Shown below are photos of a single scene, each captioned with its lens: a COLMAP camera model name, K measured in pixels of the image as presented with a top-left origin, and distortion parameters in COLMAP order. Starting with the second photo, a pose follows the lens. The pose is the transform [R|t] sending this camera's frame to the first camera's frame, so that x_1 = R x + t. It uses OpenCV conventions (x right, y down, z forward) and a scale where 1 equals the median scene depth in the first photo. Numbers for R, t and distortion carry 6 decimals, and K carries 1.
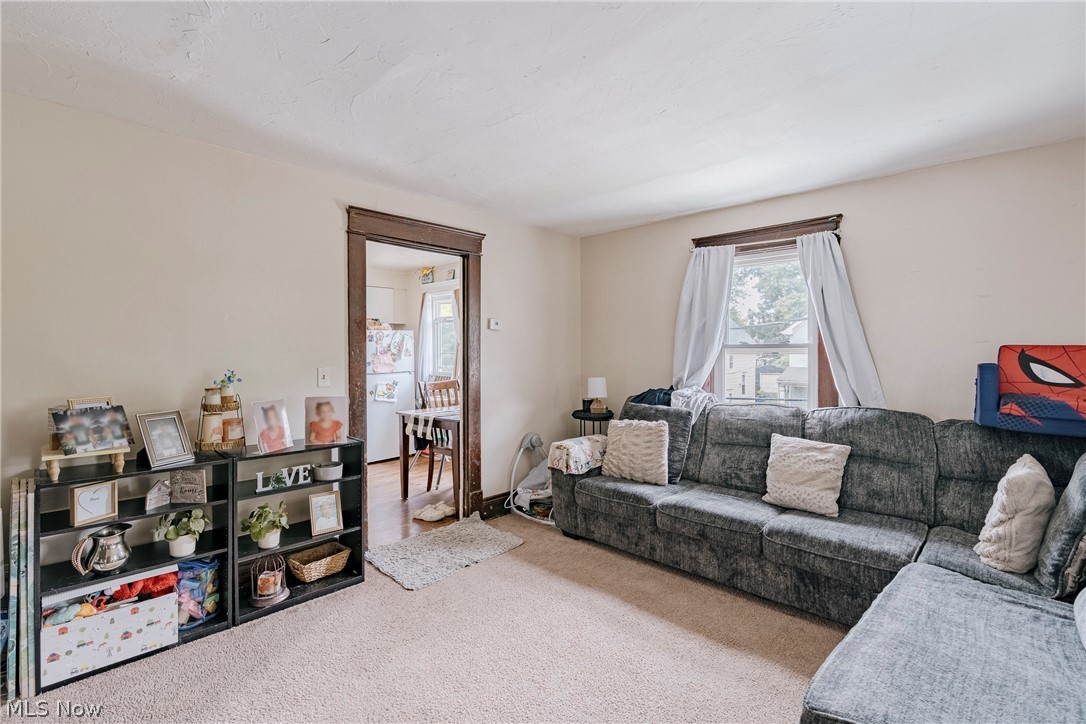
lens RADIAL K [[496.6, 0, 547.4], [0, 496.6, 358.7], [0, 0, 1]] dist [-0.011440, 0.004588]
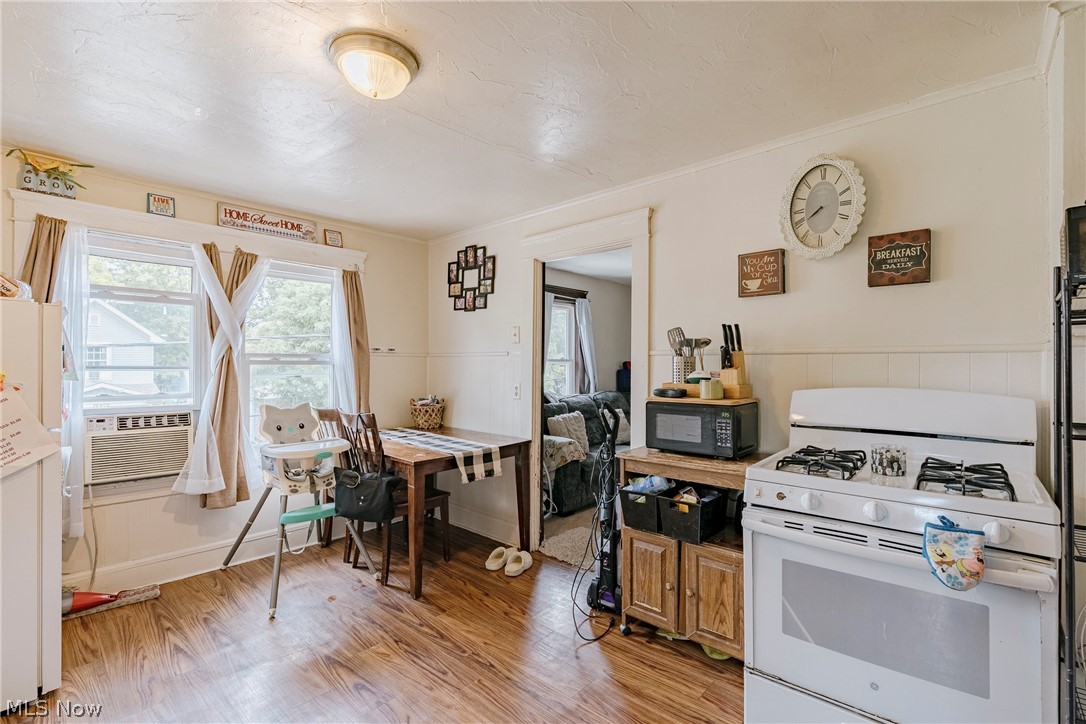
lens RADIAL K [[496.6, 0, 539.2], [0, 496.6, 367.3], [0, 0, 1]] dist [-0.011440, 0.004588]
pose [[-0.003889, -0.006380, 0.999972, -1.342561], [0.013226, 0.999892, 0.006431, -0.016509], [-0.999905, 0.013251, -0.003804, 1.234281]]
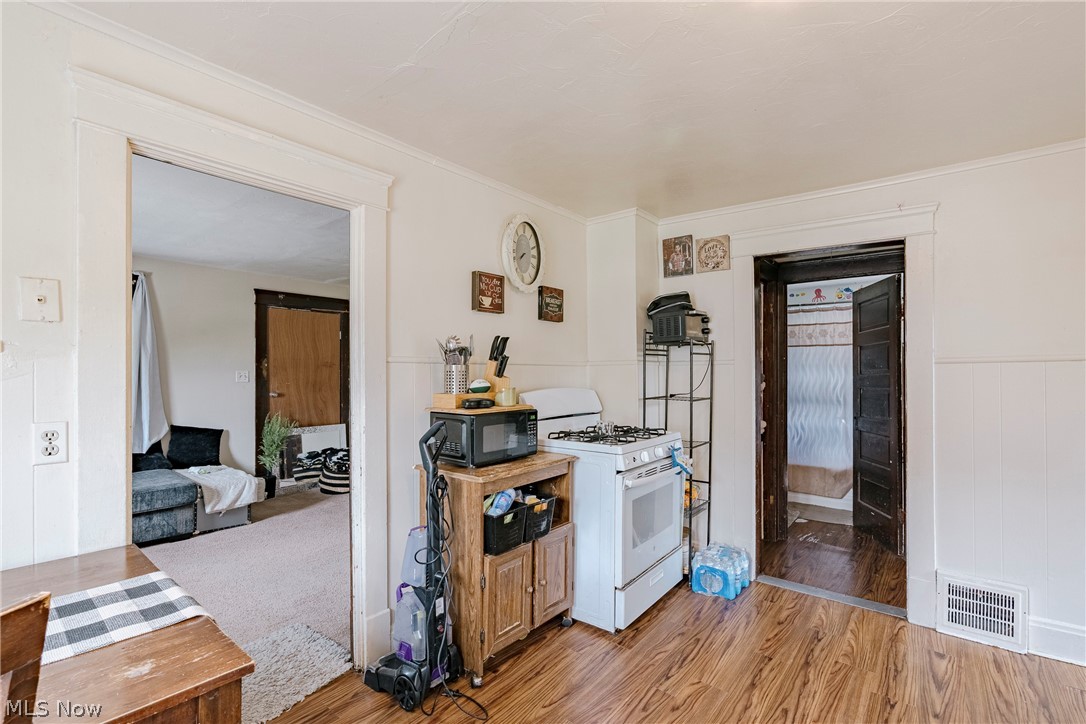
lens RADIAL K [[496.6, 0, 540.4], [0, 496.6, 373.1], [0, 0, 1]] dist [-0.011440, 0.004588]
pose [[-0.997284, 0.003021, -0.073585, -0.597828], [0.002068, 0.999913, 0.013011, -0.022293], [0.073618, 0.012823, -0.997204, 1.765517]]
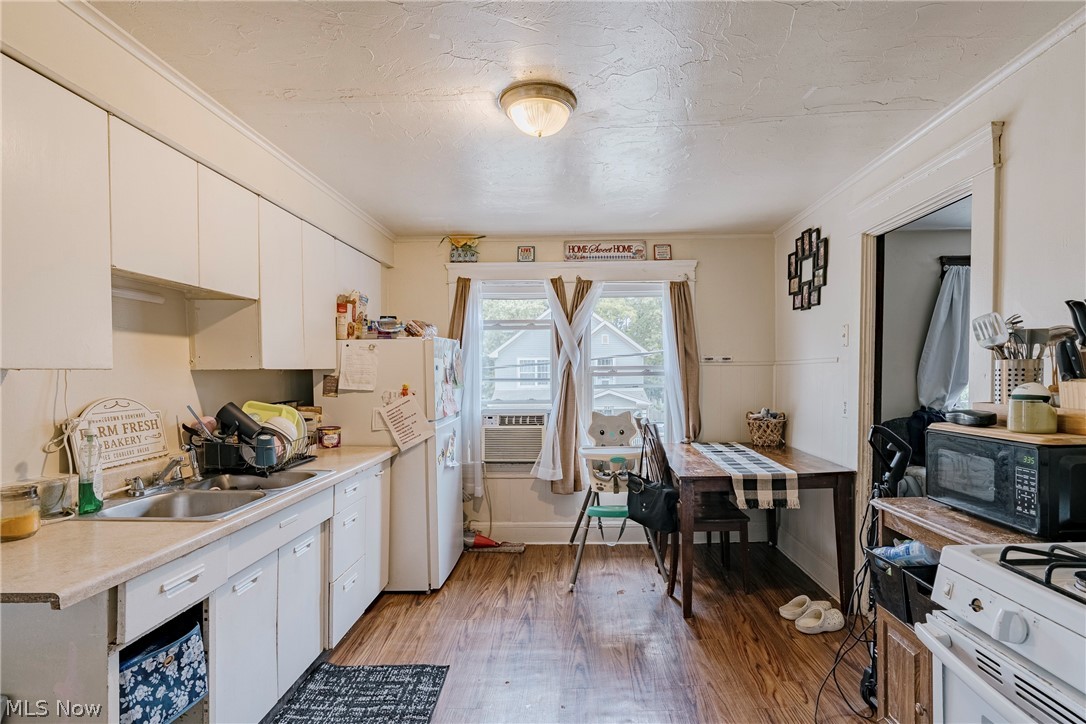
lens RADIAL K [[535.6, 0, 563.7], [0, 535.6, 391.2], [0, 0, 1]] dist [-0.006267, 0.000960]
pose [[0.744026, -0.030535, 0.667453, -1.218405], [0.022438, 0.999534, 0.020716, -0.015649], [-0.667774, -0.000437, 0.744364, 0.897581]]
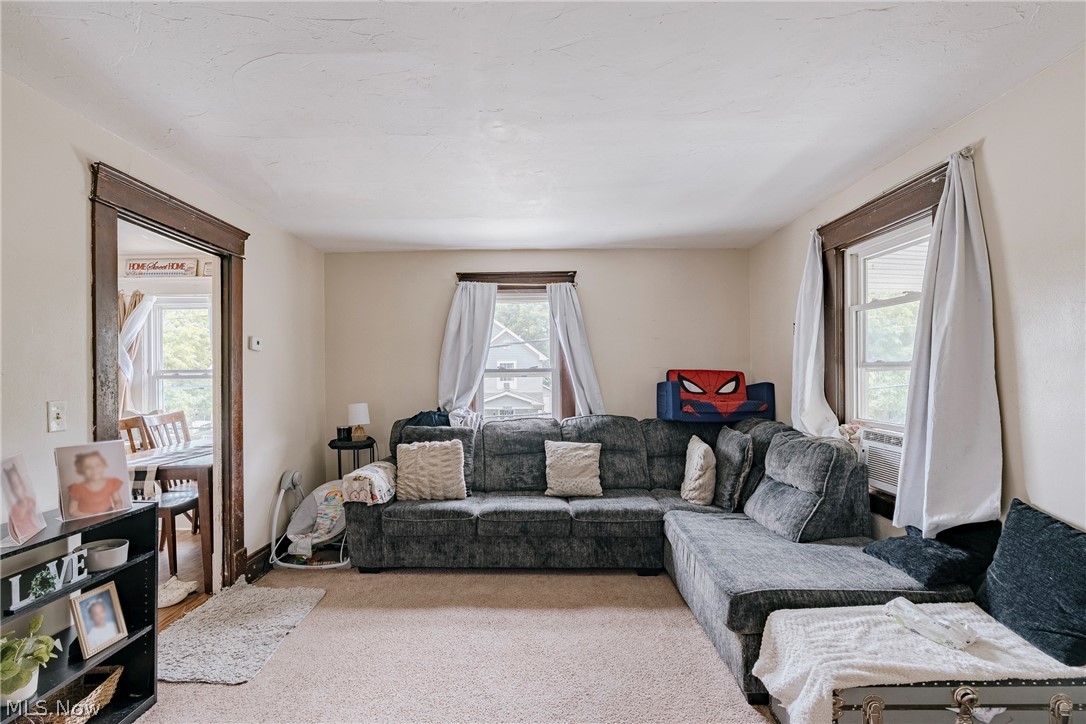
lens RADIAL K [[496.6, 0, 532.3], [0, 496.6, 376.3], [0, 0, 1]] dist [-0.011440, 0.004588]
pose [[0.736439, -0.005740, 0.676480, -0.414192], [0.017953, 0.999778, -0.011060, 0.003242], [-0.676266, 0.020290, 0.736378, 0.102704]]
